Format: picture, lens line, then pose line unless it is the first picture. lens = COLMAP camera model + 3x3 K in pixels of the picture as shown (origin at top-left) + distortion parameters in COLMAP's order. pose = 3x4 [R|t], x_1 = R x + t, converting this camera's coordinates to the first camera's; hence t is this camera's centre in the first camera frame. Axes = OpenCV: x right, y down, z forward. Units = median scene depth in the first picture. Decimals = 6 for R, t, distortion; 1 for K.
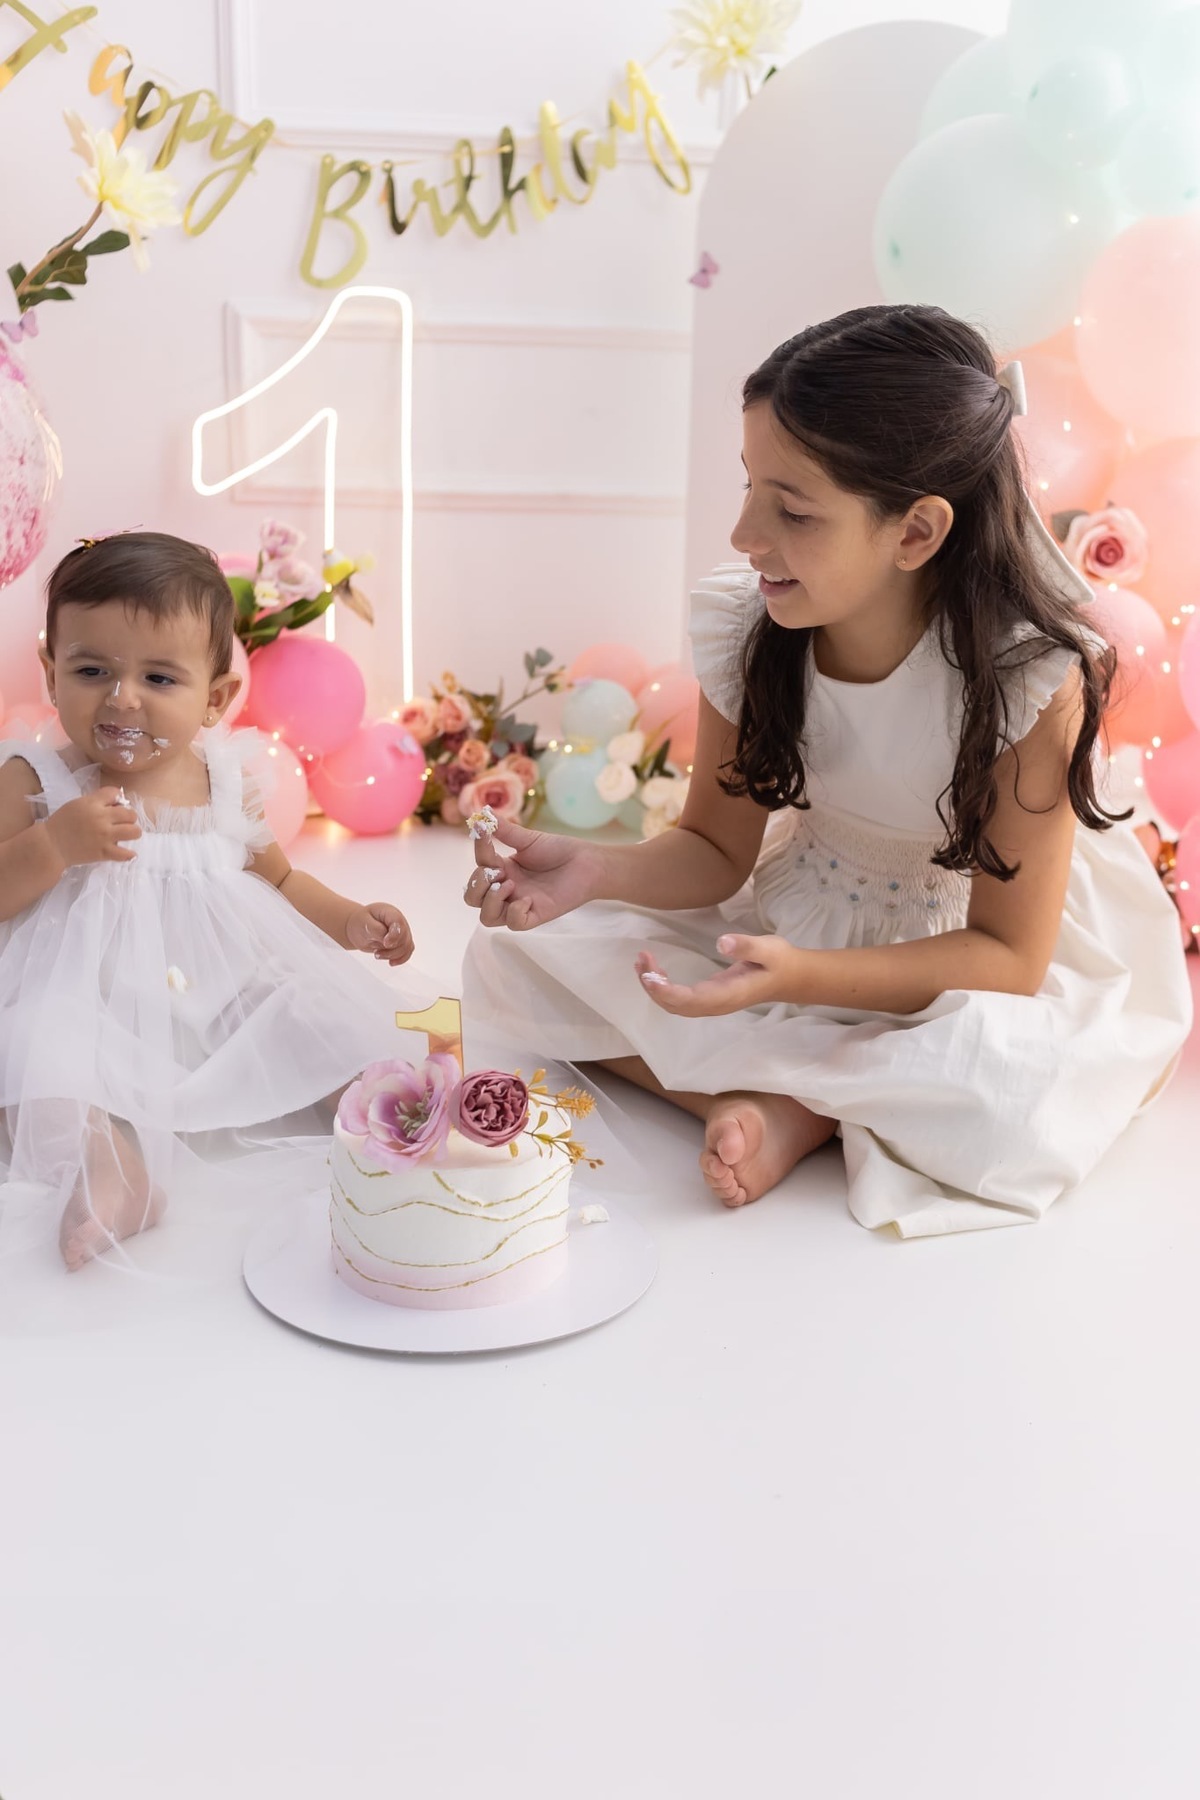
lens RADIAL K [[1909.0, 0, 632.4], [0, 1909.0, 889.5], [0, 0, 1]] dist [0.026808, 0.000000]
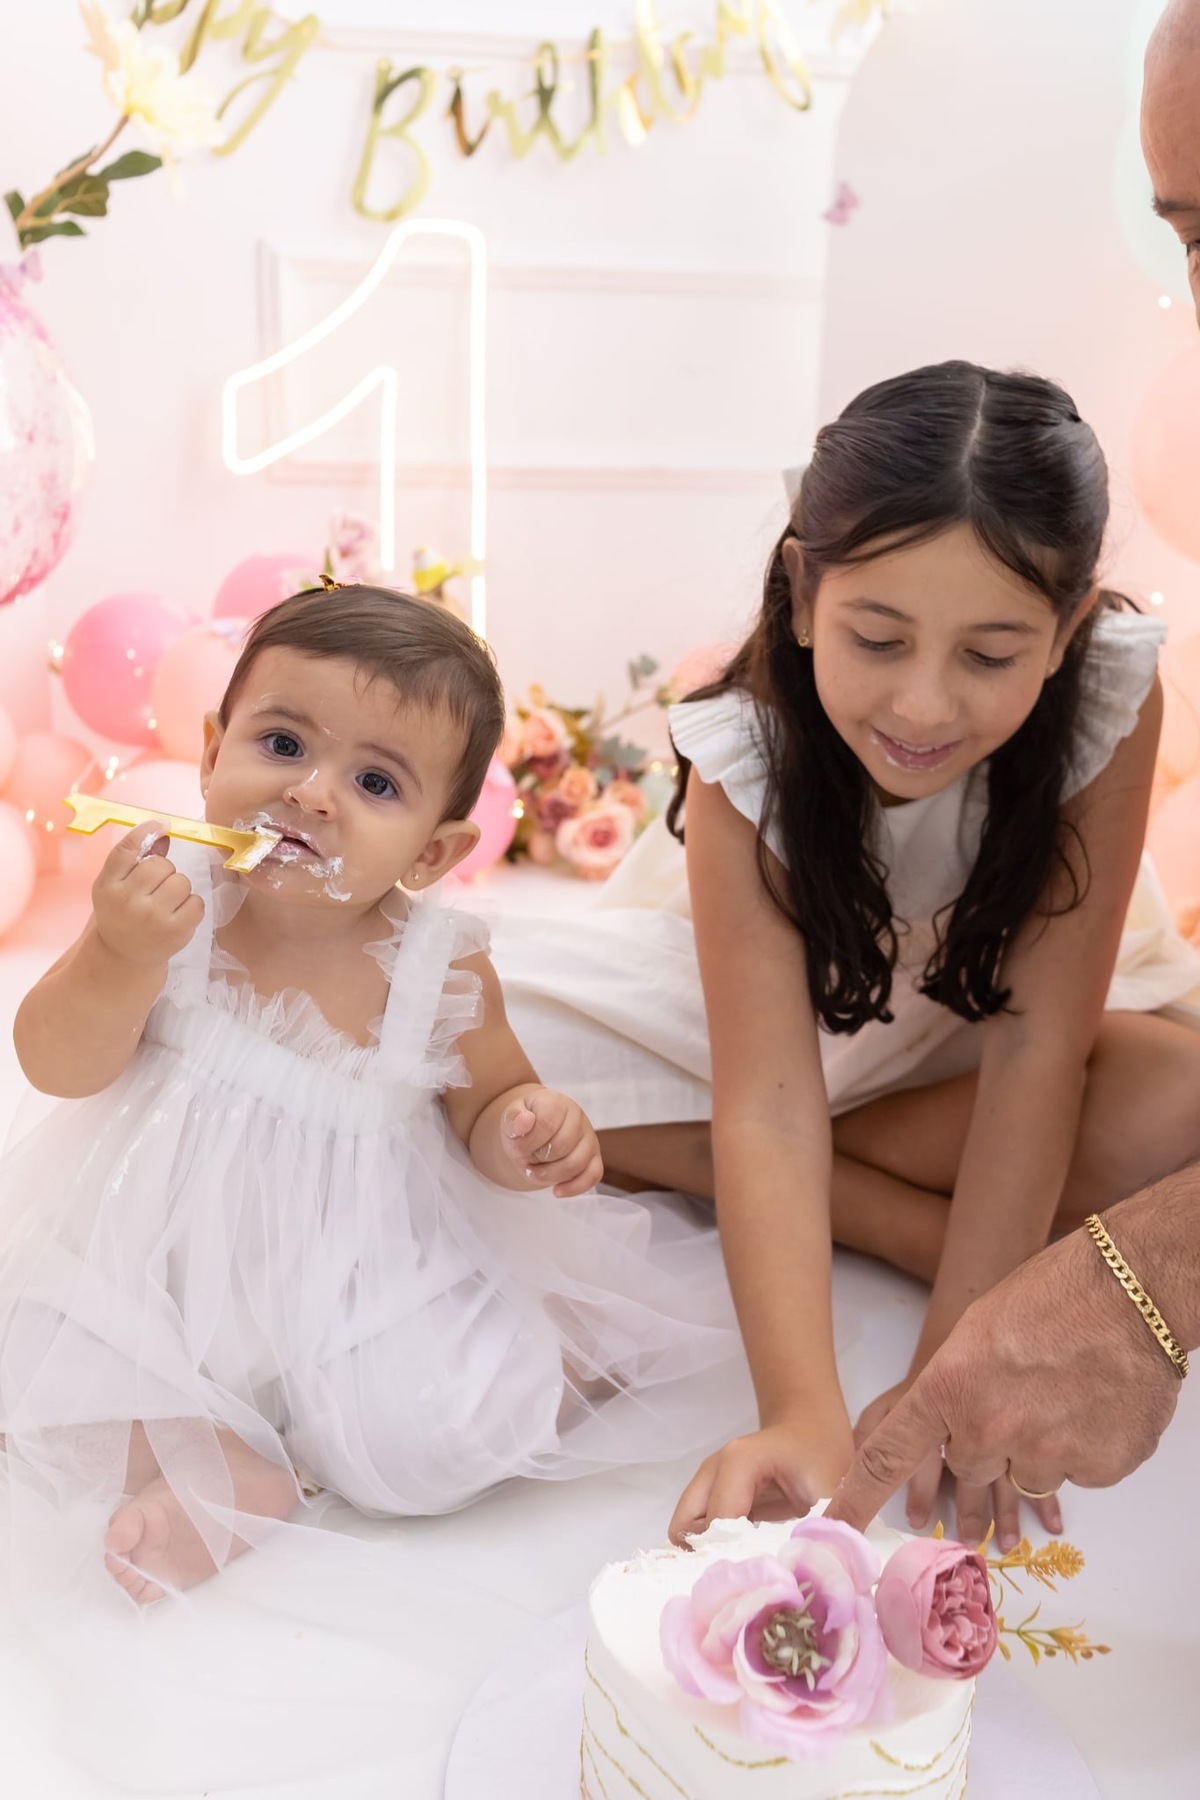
lens RADIAL K [[1909.0, 0, 633.9], [0, 1909.0, 895.0], [0, 0, 1]] dist [0.026808, 0.000000]
pose [[0.997566, -0.018055, 0.067351, -0.112878], [0.015504, 0.999150, 0.038206, -0.052855], [-0.067983, -0.037069, 0.996998, 0.154407]]
